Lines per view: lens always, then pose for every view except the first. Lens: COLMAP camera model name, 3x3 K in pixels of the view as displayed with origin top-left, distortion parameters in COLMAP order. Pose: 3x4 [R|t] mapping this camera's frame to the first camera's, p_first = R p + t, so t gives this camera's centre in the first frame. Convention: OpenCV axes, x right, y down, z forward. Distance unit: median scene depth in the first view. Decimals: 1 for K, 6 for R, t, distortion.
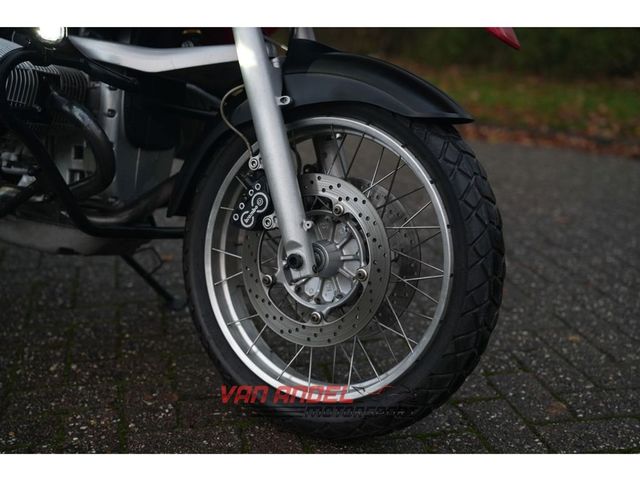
lens RADIAL K [[858.3, 0, 320.0], [0, 858.3, 240.0], [0, 0, 1]] dist [-0.017466, 0.055209]
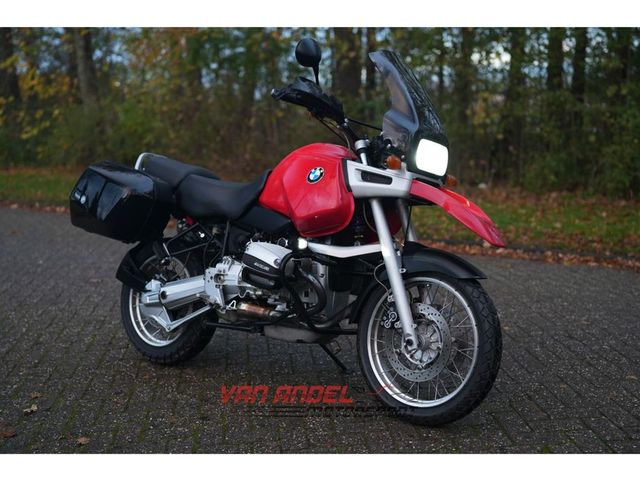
lens RADIAL K [[858.3, 0, 320.0], [0, 858.3, 240.0], [0, 0, 1]] dist [-0.017466, 0.055209]
pose [[0.989250, -0.030155, -0.143089, 0.065870], [0.011461, 0.991486, -0.129712, 0.045637], [0.145782, 0.126677, 0.981173, -1.215027]]
